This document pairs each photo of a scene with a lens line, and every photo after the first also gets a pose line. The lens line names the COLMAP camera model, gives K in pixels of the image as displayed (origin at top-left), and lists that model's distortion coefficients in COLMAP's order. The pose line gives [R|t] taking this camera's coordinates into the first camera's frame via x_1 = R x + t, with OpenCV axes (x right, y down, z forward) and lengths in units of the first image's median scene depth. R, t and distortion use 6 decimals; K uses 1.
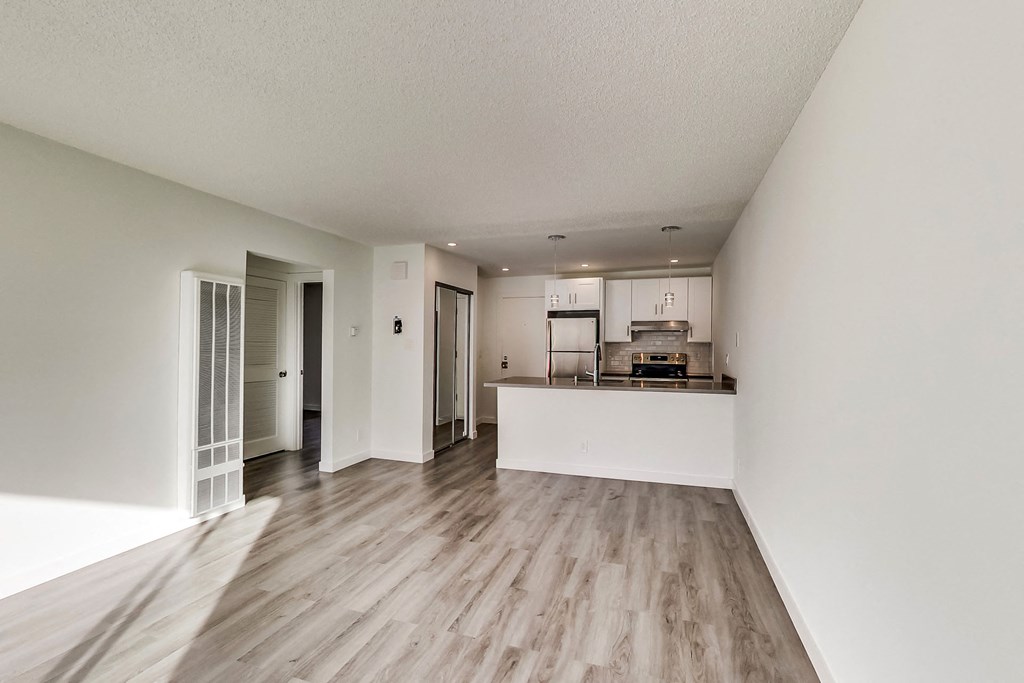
lens RADIAL K [[454.7, 0, 507.1], [0, 454.7, 342.1], [0, 0, 1]] dist [0.002164, -0.000285]
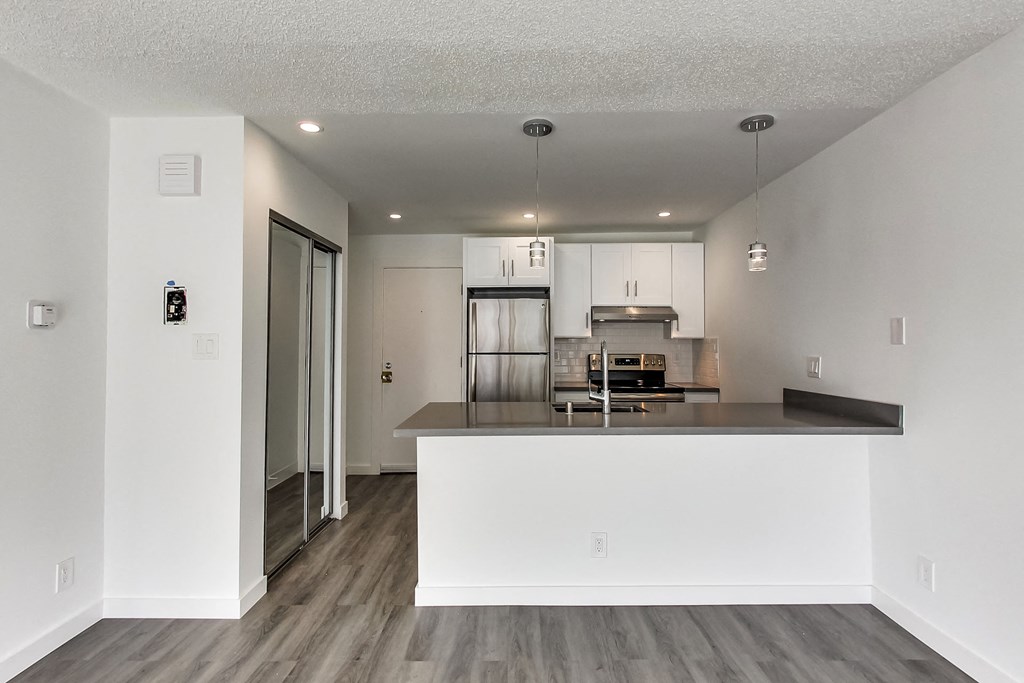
lens RADIAL K [[490.1, 0, 504.5], [0, 490.1, 332.6], [0, 0, 1]] dist [-0.003604, 0.000024]
pose [[0.949756, -0.003925, 0.312967, -0.086190], [0.008541, 0.999874, -0.013380, 0.001019], [-0.312876, 0.015380, 0.949670, 0.449793]]
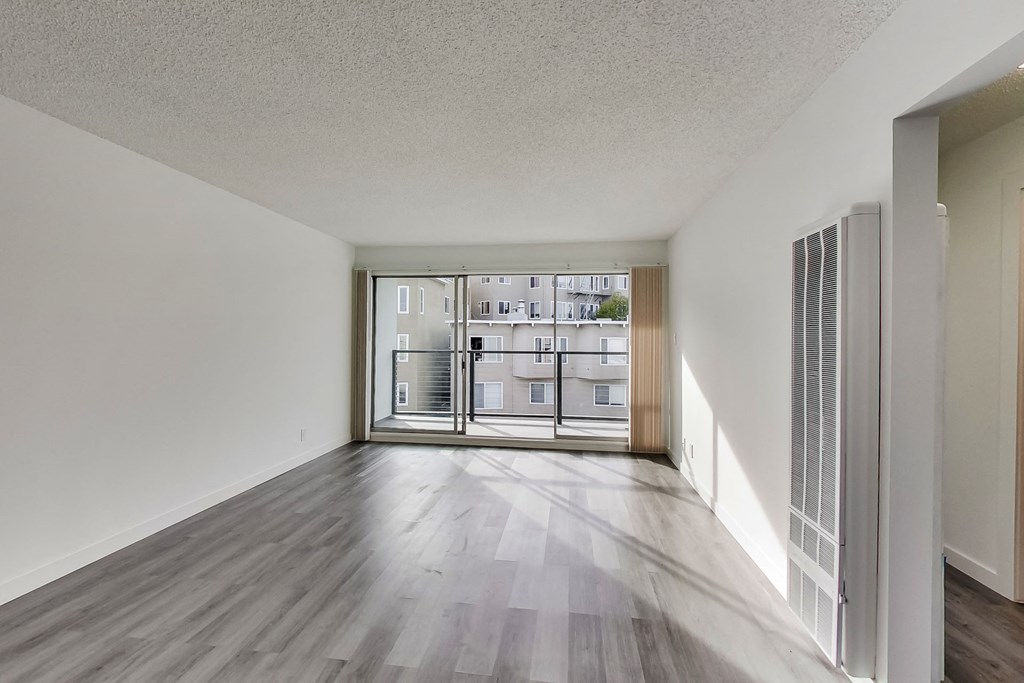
lens RADIAL K [[454.7, 0, 512.0], [0, 454.7, 337.2], [0, 0, 1]] dist [0.002164, -0.000285]
pose [[-0.979486, -0.018837, -0.200628, -0.139200], [-0.018411, 0.999823, -0.003989, 0.003963], [0.200667, -0.000213, -0.979659, 1.354197]]
